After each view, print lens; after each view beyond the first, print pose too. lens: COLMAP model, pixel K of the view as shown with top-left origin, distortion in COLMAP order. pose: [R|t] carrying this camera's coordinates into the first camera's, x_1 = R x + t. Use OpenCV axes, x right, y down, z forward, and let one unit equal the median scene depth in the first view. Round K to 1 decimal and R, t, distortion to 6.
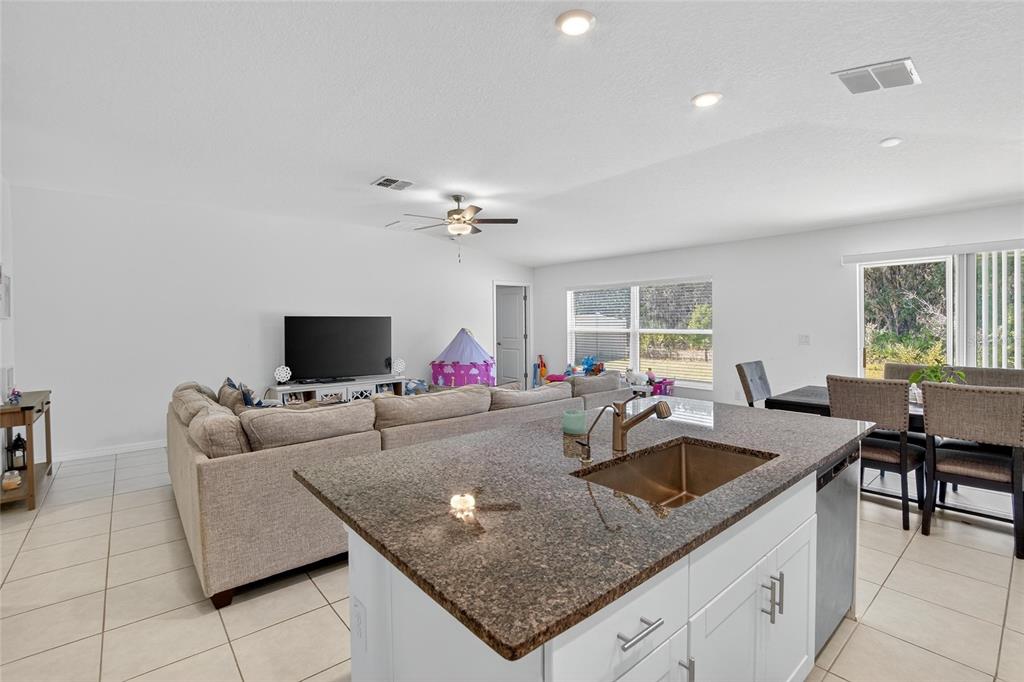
lens RADIAL K [[452.8, 0, 538.4], [0, 452.8, 325.1], [0, 0, 1]] dist [-0.031345, 0.004989]
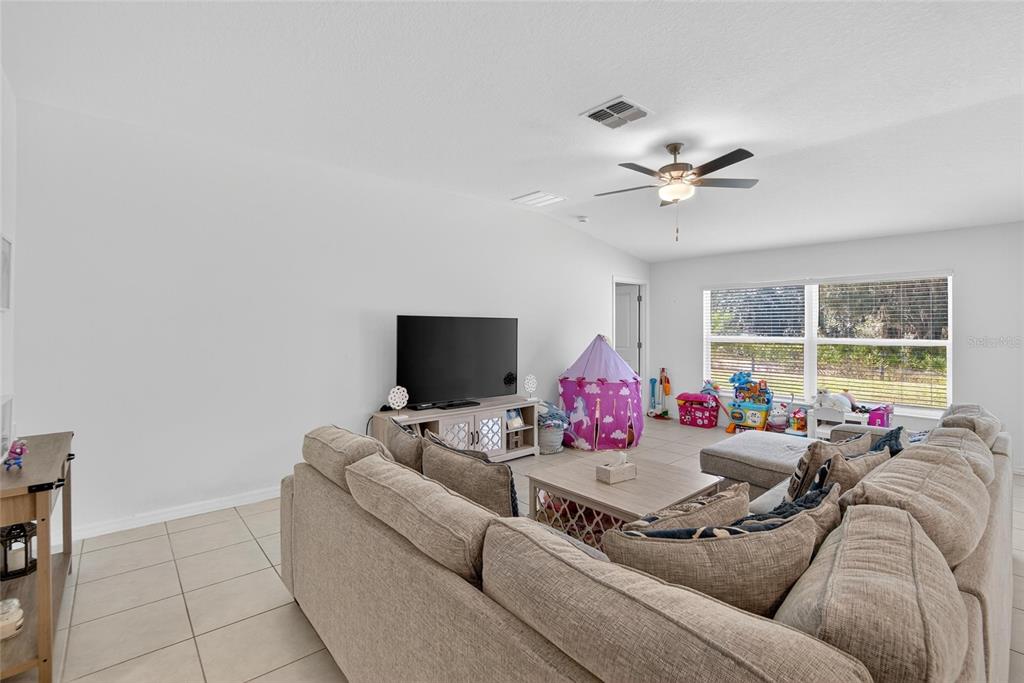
lens RADIAL K [[452.8, 0, 541.2], [0, 452.8, 321.8], [0, 0, 1]] dist [-0.031345, 0.004989]
pose [[0.999888, 0.011491, 0.009562, -0.293610], [-0.011298, 0.999737, -0.019976, 0.001174], [-0.009789, 0.019866, 0.999755, 0.238819]]
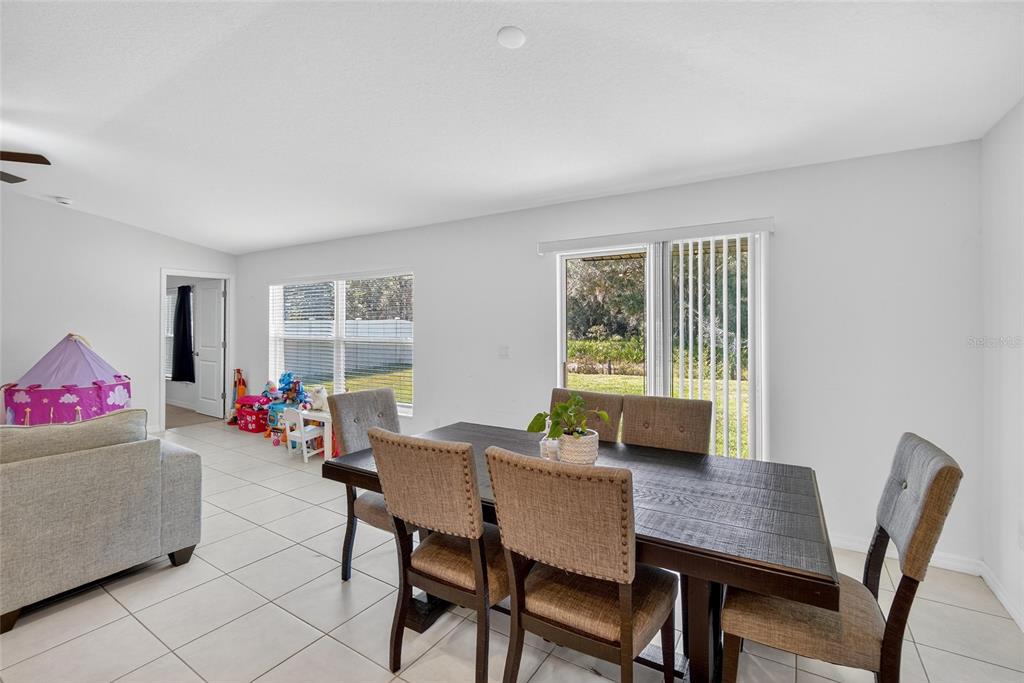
lens RADIAL K [[452.8, 0, 512.1], [0, 452.8, 322.0], [0, 0, 1]] dist [-0.031345, 0.004989]
pose [[0.957684, 0.012161, 0.287564, 0.294166], [-0.007066, 0.999799, -0.018750, -0.003090], [-0.287734, 0.015924, 0.957578, 0.194651]]
